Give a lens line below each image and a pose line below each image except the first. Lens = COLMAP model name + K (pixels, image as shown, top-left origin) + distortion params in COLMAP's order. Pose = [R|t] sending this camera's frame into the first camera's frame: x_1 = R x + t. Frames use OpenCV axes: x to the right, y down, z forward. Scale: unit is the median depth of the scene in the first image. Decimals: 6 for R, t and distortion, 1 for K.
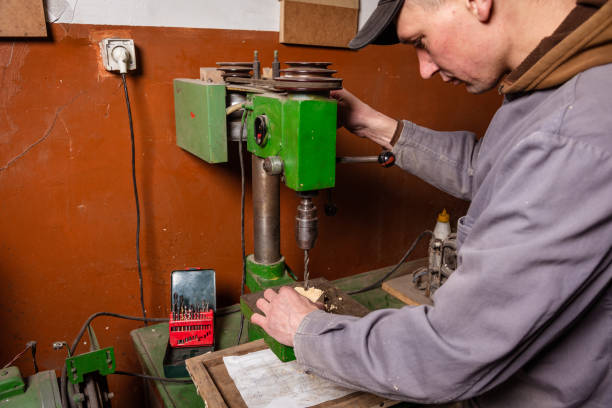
lens RADIAL K [[530.5, 0, 306.0], [0, 530.5, 204.0], [0, 0, 1]] dist [-0.010038, -0.011757]
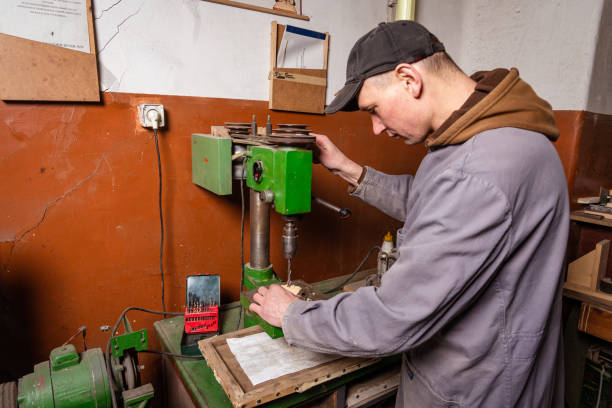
lens RADIAL K [[423.2, 0, 306.0], [0, 423.2, 204.0], [0, 0, 1]] dist [-0.000553, -0.002521]
pose [[0.998319, 0.007518, 0.057462, -0.018225], [-0.003610, 0.997690, -0.067828, 0.018484], [-0.057839, 0.067507, 0.996041, -0.097249]]
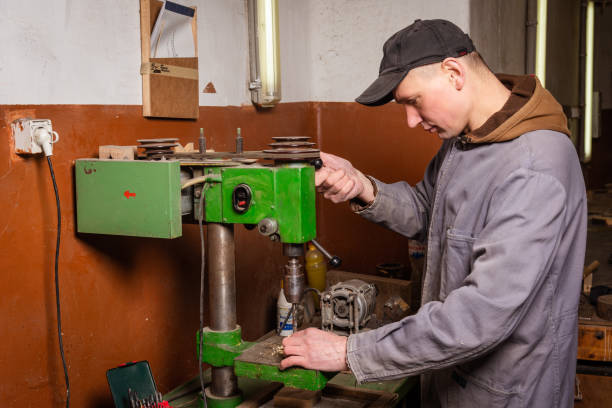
lens RADIAL K [[816.5, 0, 306.0], [0, 816.5, 204.0], [0, 0, 1]] dist [0.003808, 0.019033]
pose [[0.812350, -0.090822, 0.576054, -0.810522], [0.179434, 0.978805, -0.098716, 0.053785], [-0.554879, 0.183556, 0.811429, -0.379581]]
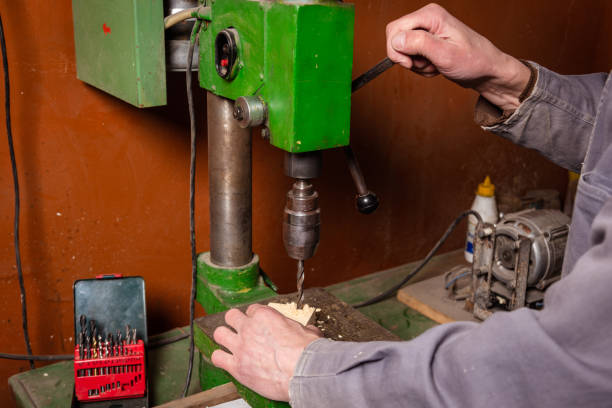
lens RADIAL K [[785.3, 0, 306.0], [0, 785.3, 204.0], [0, 0, 1]] dist [0.002866, 0.003122]
pose [[0.996886, -0.012002, 0.077943, -0.056365], [0.008338, 0.998852, 0.047169, -0.005824], [-0.078420, -0.046372, 0.995841, 0.063352]]
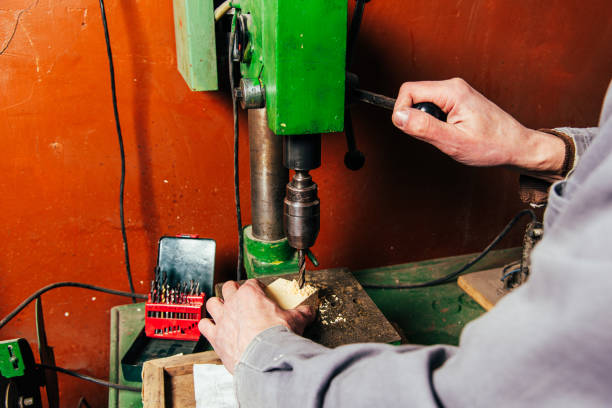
lens RADIAL K [[571.4, 0, 306.0], [0, 571.4, 204.0], [0, 0, 1]] dist [-0.010468, -0.007545]
pose [[0.974340, 0.077110, -0.211460, 0.128708], [-0.060021, 0.994478, 0.086087, -0.002830], [0.216930, -0.071186, 0.973588, 0.277088]]
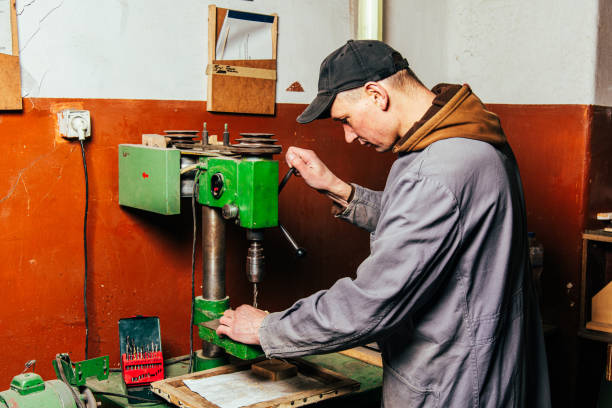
lens RADIAL K [[870.4, 0, 315.2], [0, 870.4, 200.9], [0, 0, 1]] dist [0.005348, 0.012606]
pose [[0.980464, -0.016584, 0.195996, -0.223580], [0.046609, 0.987649, -0.149592, 0.187592], [-0.191095, 0.155805, 0.969127, -0.897901]]
